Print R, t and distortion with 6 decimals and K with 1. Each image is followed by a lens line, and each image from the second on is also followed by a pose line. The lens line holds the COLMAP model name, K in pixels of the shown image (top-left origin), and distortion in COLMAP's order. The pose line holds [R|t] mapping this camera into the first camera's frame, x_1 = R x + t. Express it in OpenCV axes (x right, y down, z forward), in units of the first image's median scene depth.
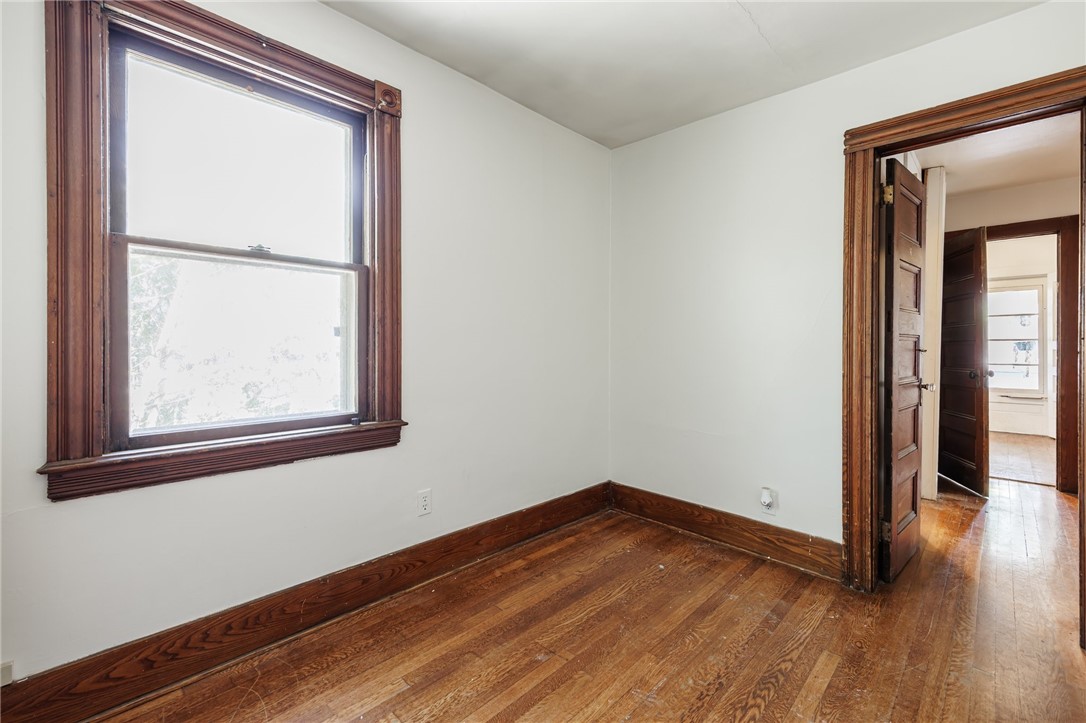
lens RADIAL K [[470.2, 0, 549.5], [0, 470.2, 343.6], [0, 0, 1]] dist [0.004585, 0.000661]
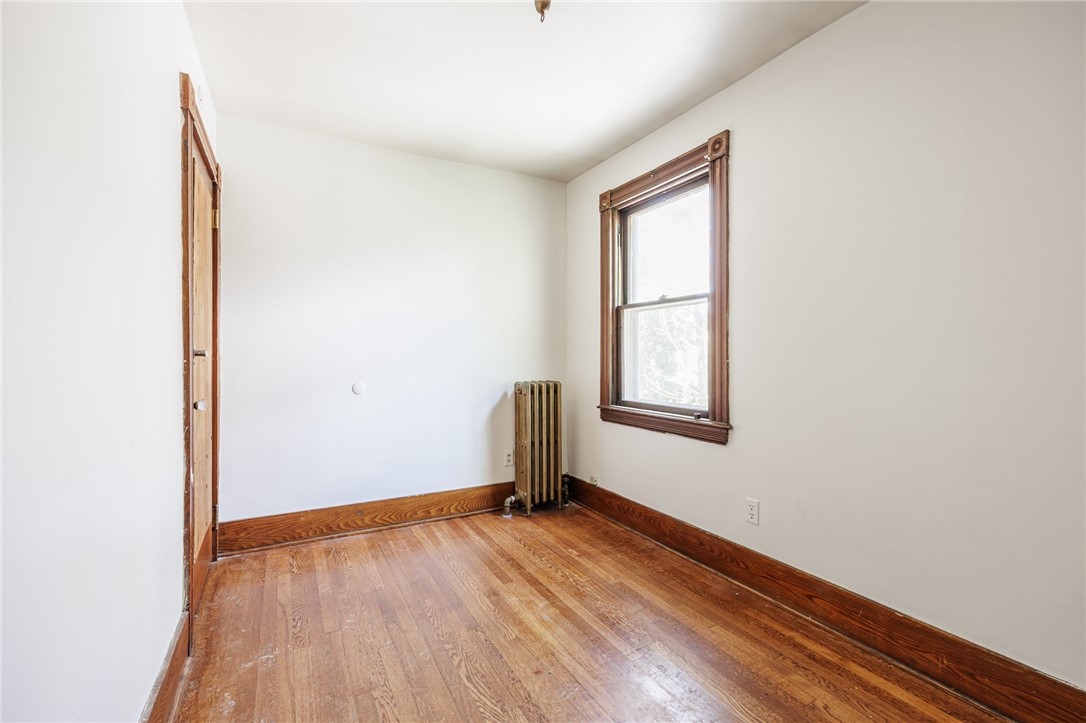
lens RADIAL K [[470.2, 0, 540.5], [0, 470.2, 355.6], [0, 0, 1]] dist [0.004585, 0.000661]
pose [[-0.293394, -0.000043, -0.955991, 0.981317], [0.002224, 0.999997, -0.000728, -0.001176], [0.955989, -0.002340, -0.293393, 0.998465]]
